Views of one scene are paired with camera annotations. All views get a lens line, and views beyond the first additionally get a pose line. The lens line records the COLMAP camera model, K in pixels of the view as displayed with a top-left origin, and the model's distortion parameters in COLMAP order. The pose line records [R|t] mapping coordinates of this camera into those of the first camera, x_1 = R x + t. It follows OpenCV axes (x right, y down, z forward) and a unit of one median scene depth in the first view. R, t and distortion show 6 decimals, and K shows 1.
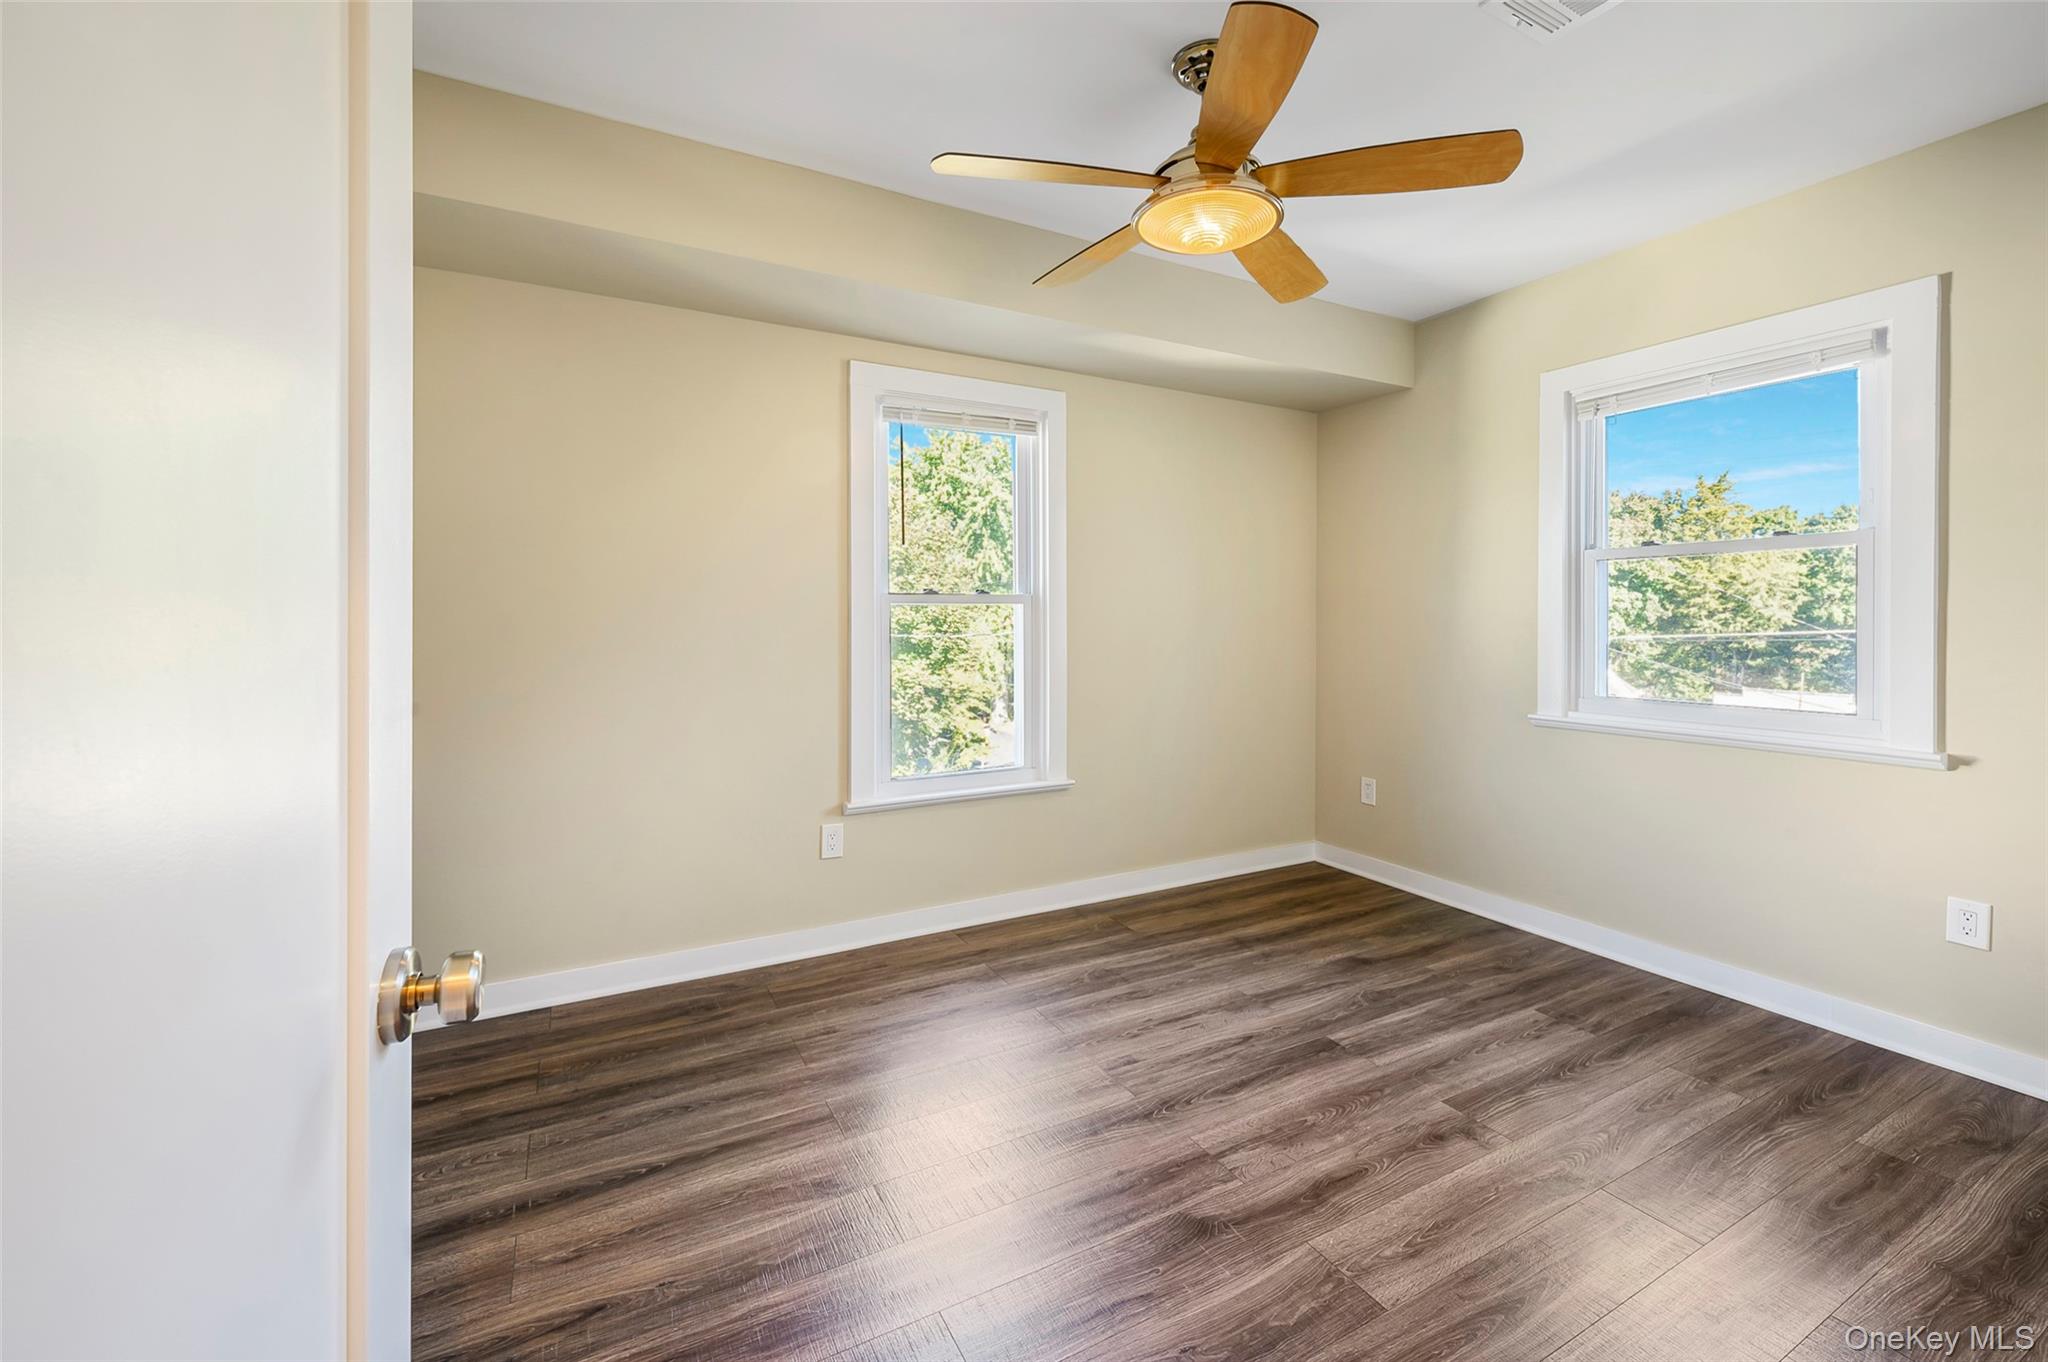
lens RADIAL K [[832.3, 0, 1017.9], [0, 832.3, 624.1], [0, 0, 1]] dist [-0.004150, -0.000554]
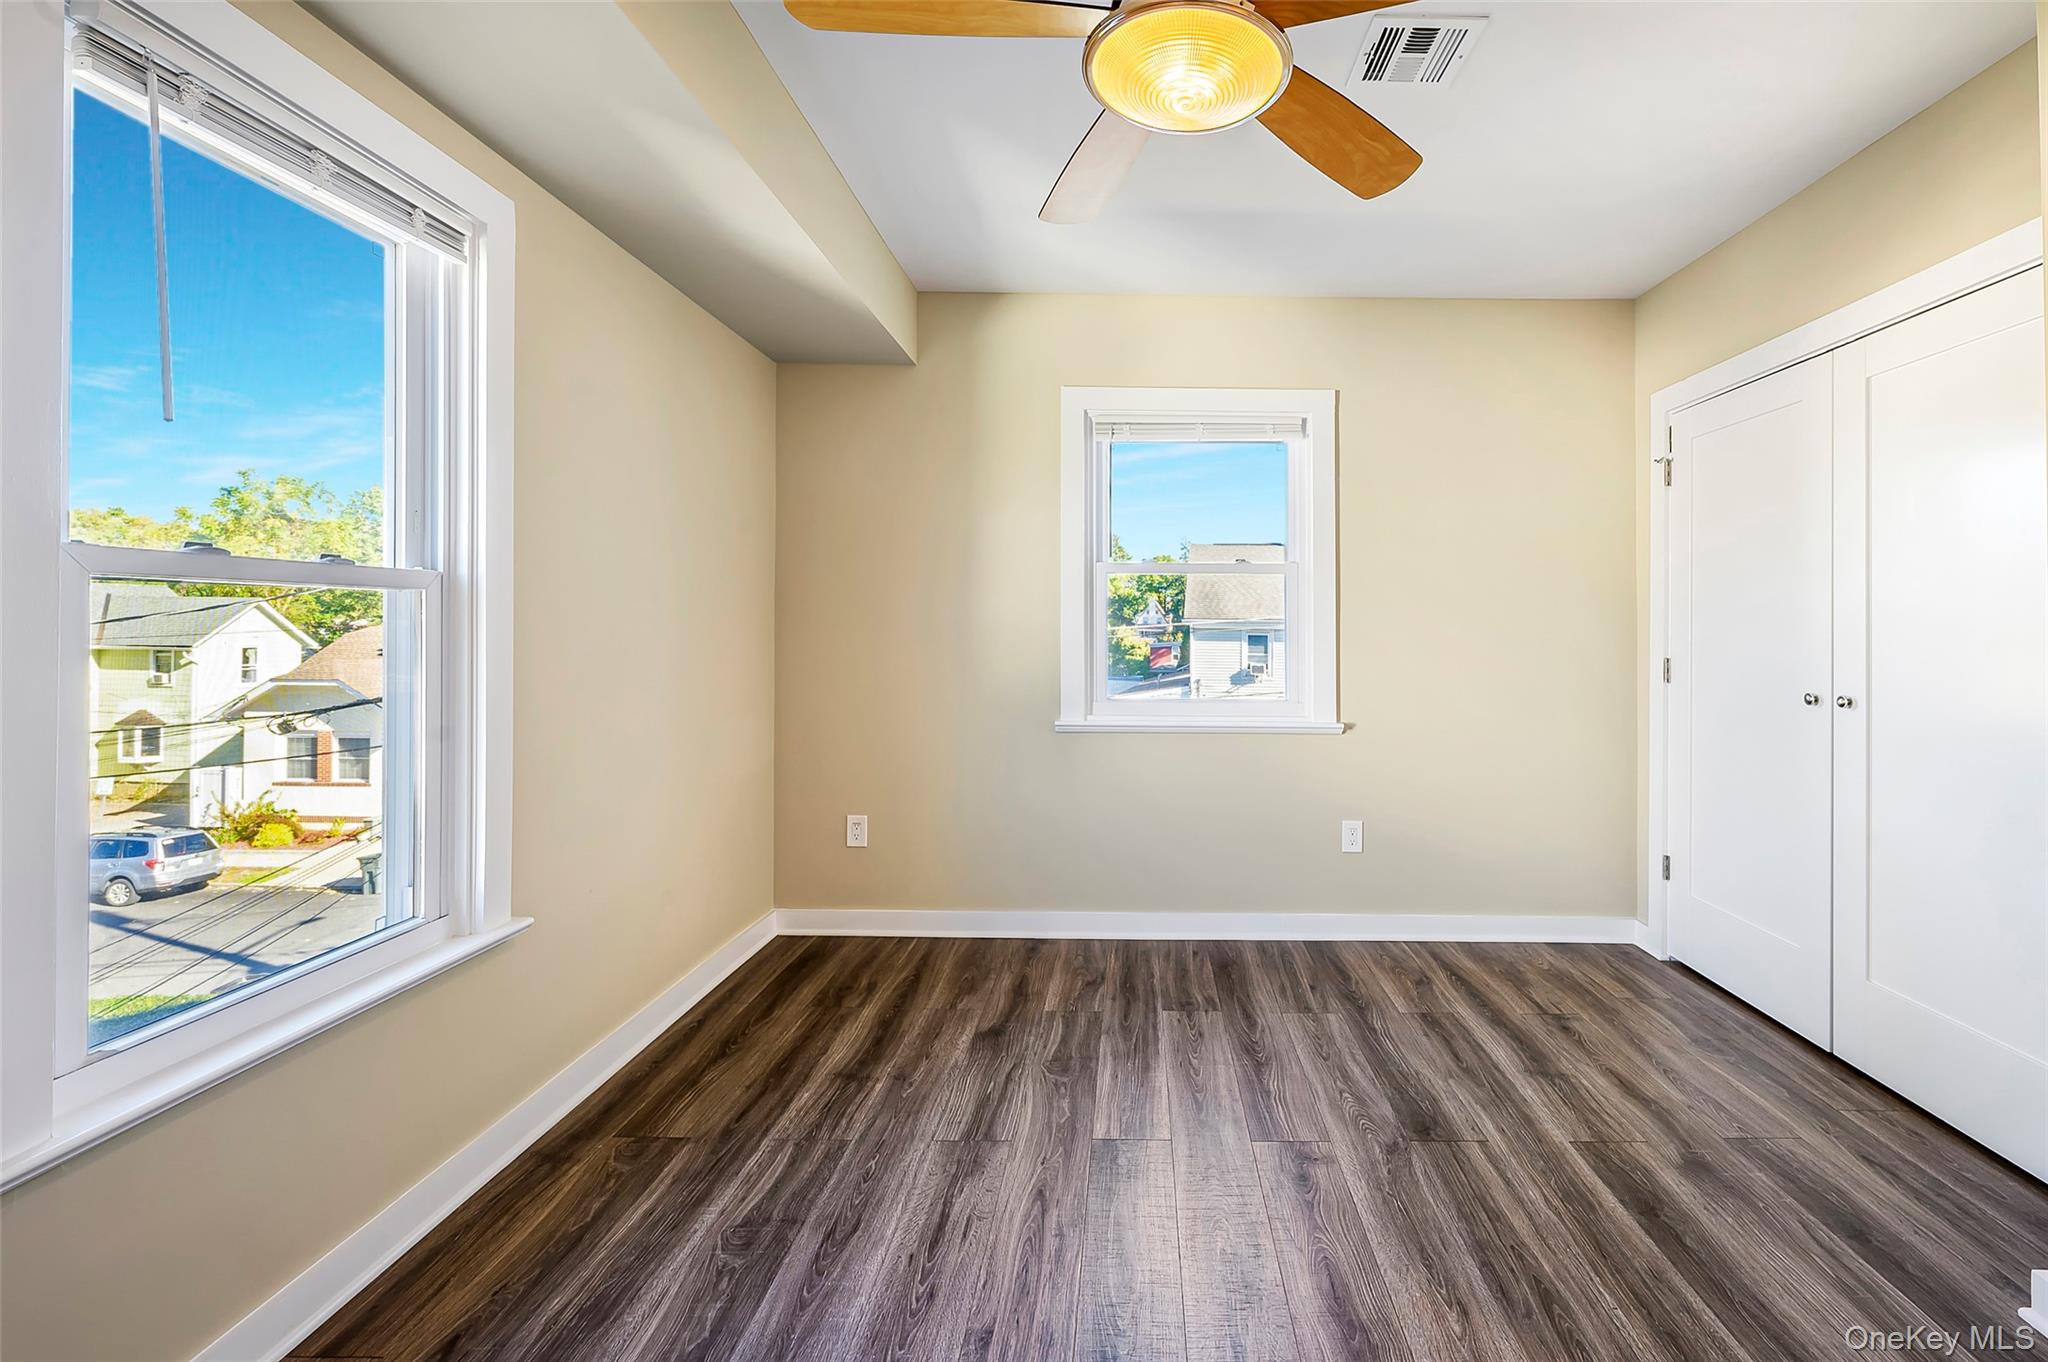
lens RADIAL K [[881.0, 0, 1076.3], [0, 881.0, 627.3], [0, 0, 1]] dist [0.000458, -0.000332]
pose [[0.471995, 0.003310, 0.881595, -0.331338], [-0.001335, 0.999994, -0.003040, -0.002629], [-0.881600, 0.000258, 0.471997, 0.501368]]
